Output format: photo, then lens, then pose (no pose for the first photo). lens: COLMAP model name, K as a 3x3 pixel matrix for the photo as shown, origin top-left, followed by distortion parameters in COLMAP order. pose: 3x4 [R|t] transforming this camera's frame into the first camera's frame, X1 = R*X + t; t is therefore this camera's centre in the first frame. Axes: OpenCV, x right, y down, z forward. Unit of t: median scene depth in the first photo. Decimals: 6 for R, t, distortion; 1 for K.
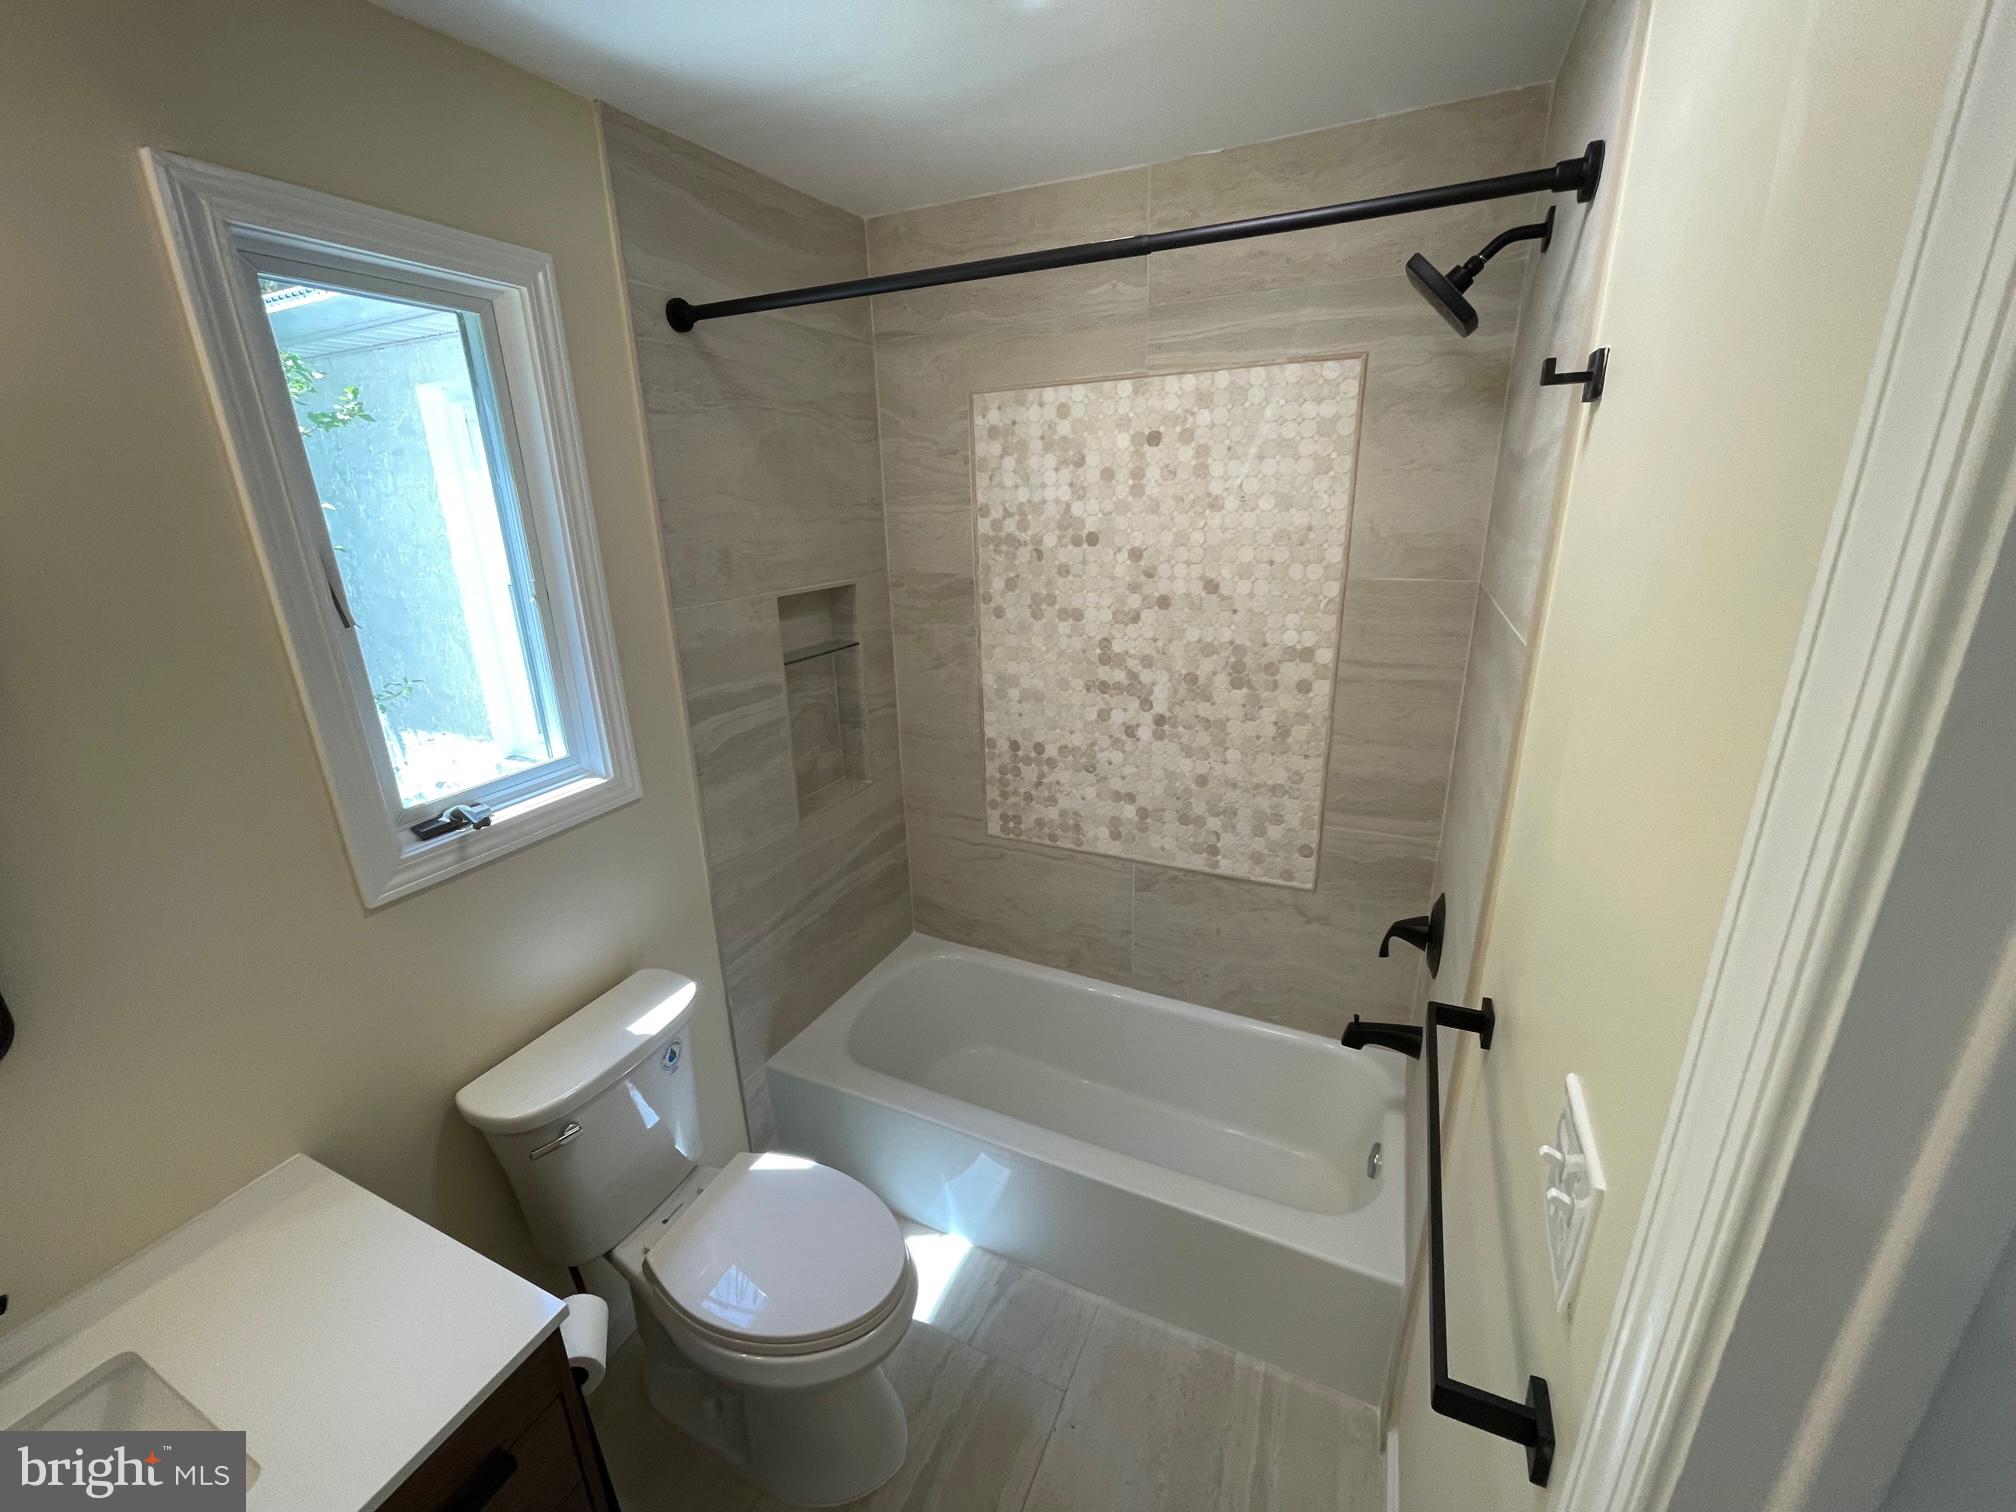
lens RADIAL K [[811.5, 0, 1003.8], [0, 811.5, 753.6], [0, 0, 1]] dist [-0.001138, -0.000834]
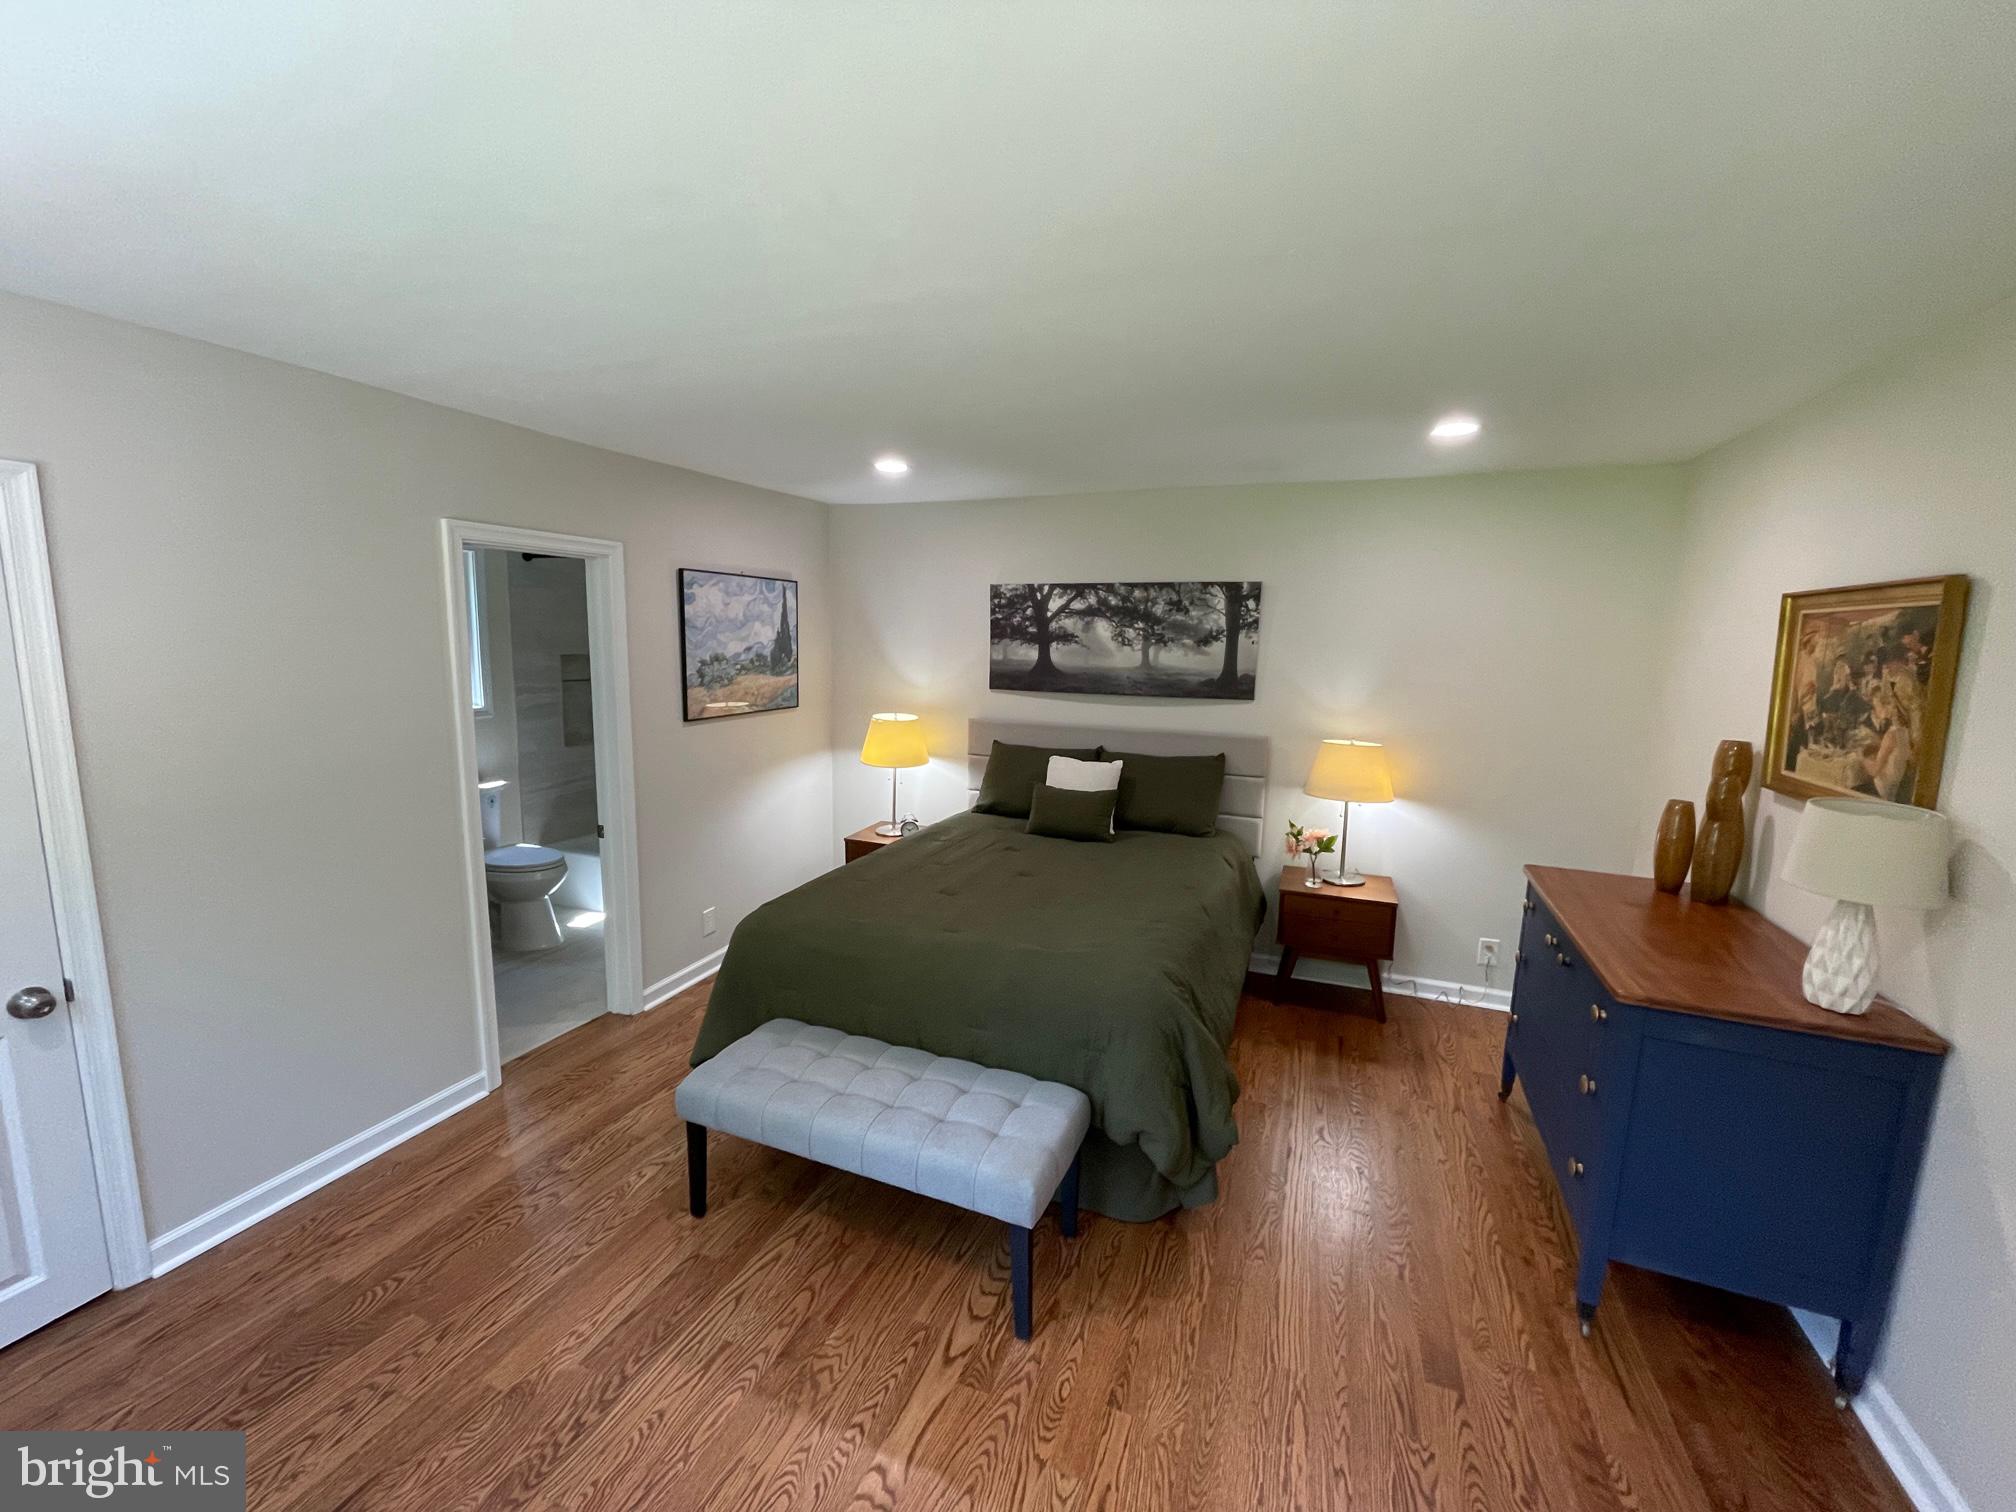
lens RADIAL K [[811.5, 0, 1003.8], [0, 811.5, 753.6], [0, 0, 1]] dist [-0.001138, -0.000834]
pose [[0.995502, 0.037694, 0.086919, 1.140451], [-0.022872, 0.985926, -0.165612, 0.638216], [-0.091938, 0.162879, 0.982353, -2.022764]]
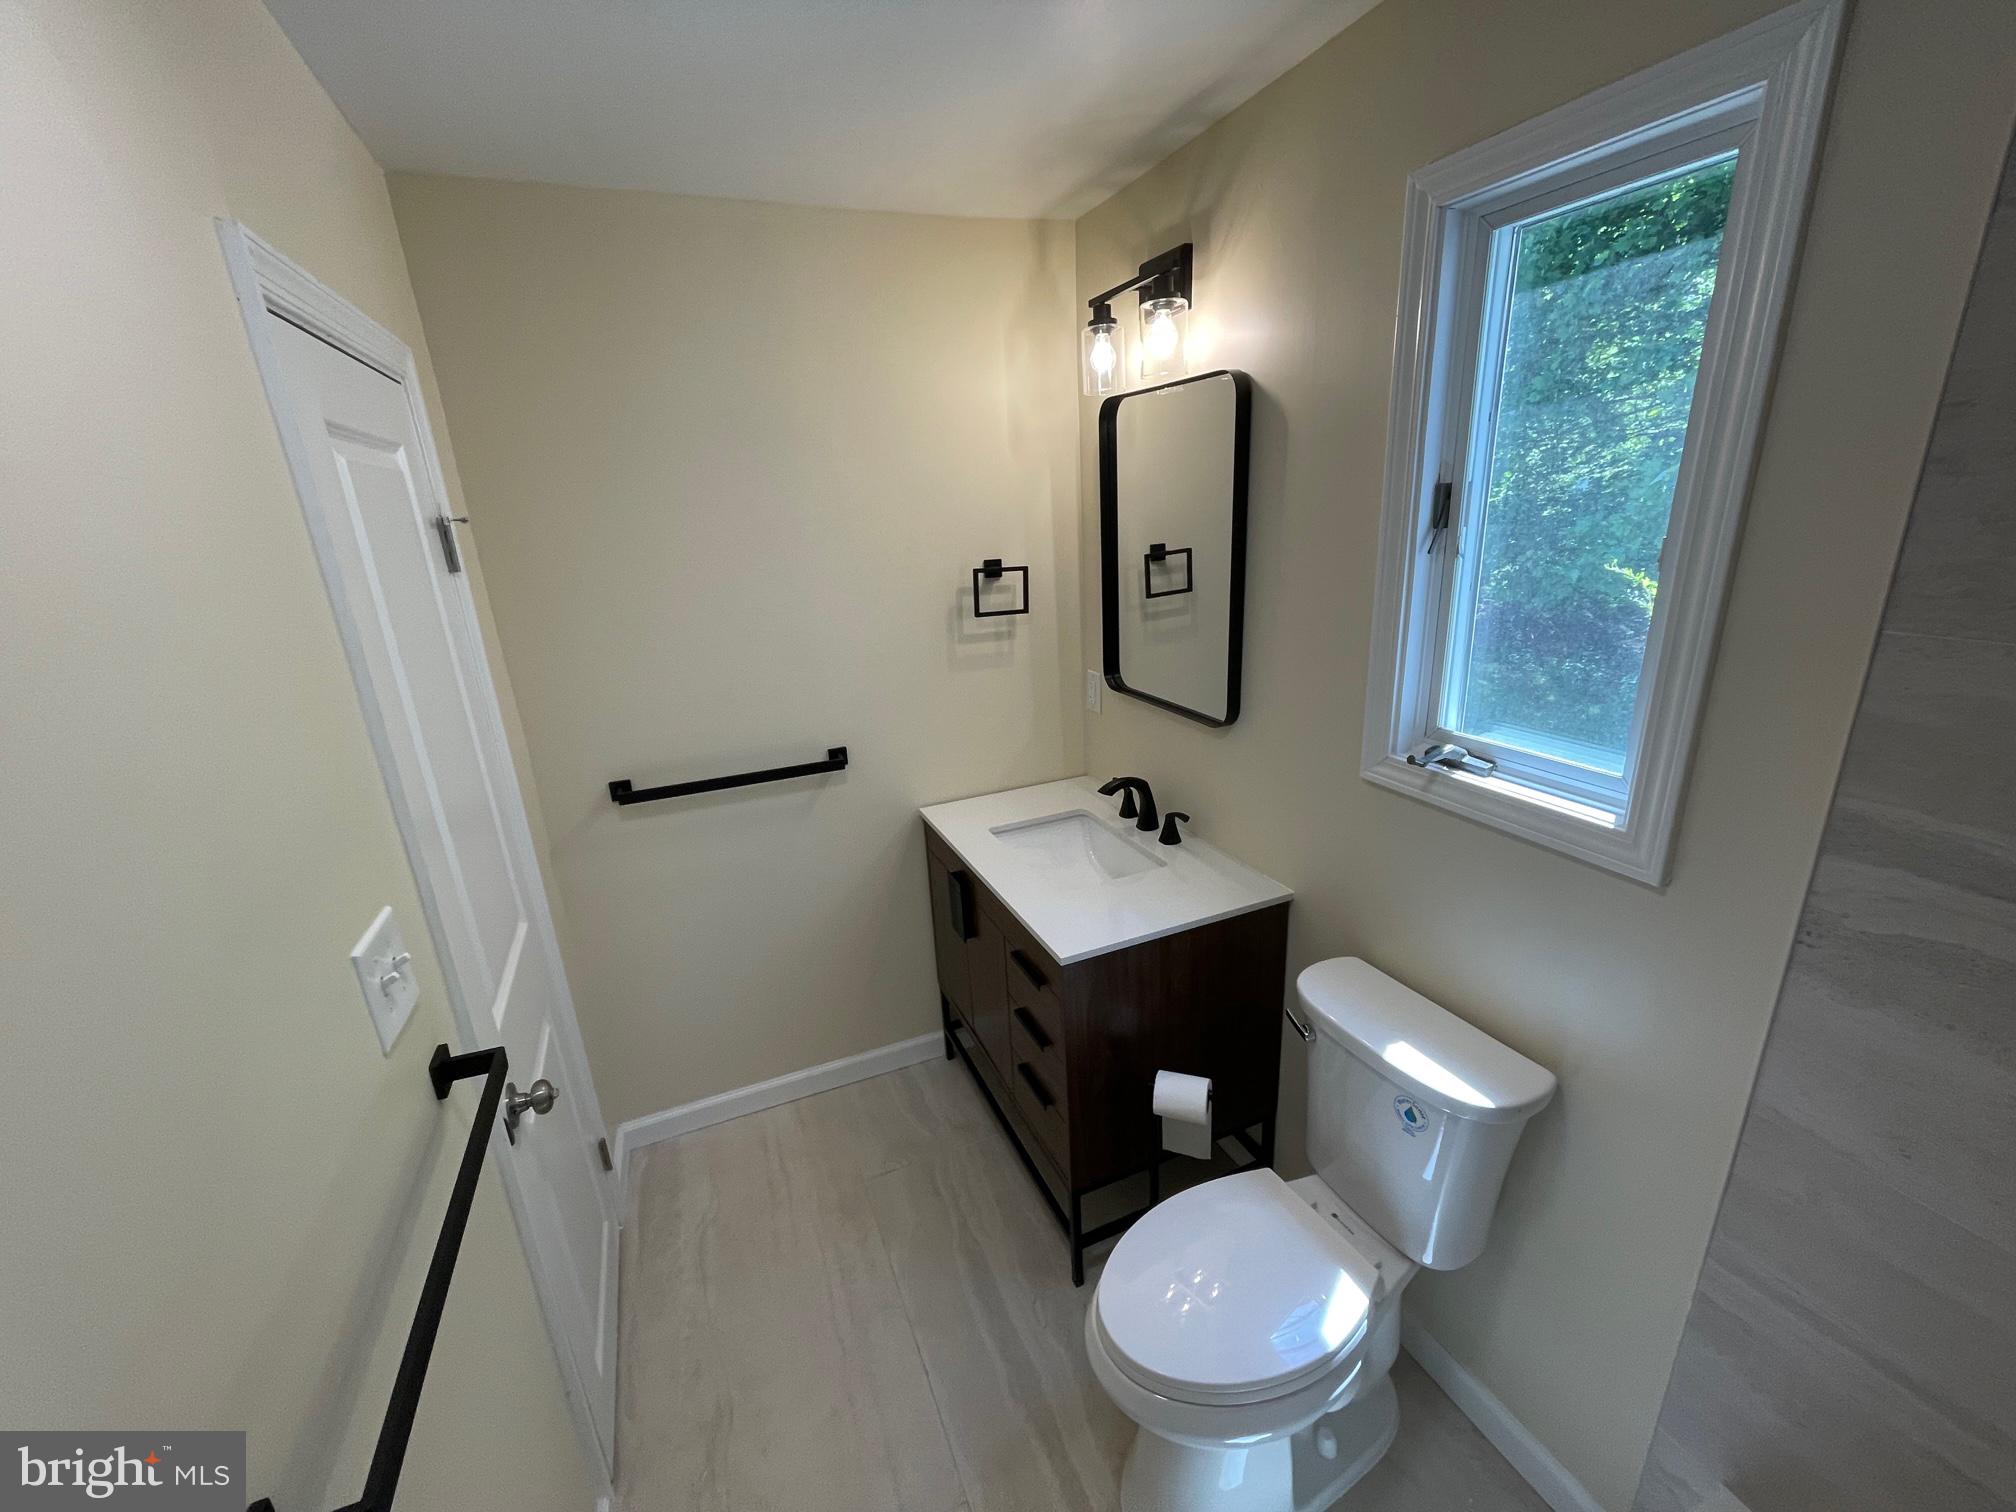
lens RADIAL K [[811.5, 0, 1003.8], [0, 811.5, 753.6], [0, 0, 1]] dist [-0.001138, -0.000834]
pose [[-0.655275, 0.288191, -0.698256, 0.345157], [-0.165539, 0.847110, 0.504977, -0.296492], [0.737029, 0.446487, -0.507383, 0.949489]]
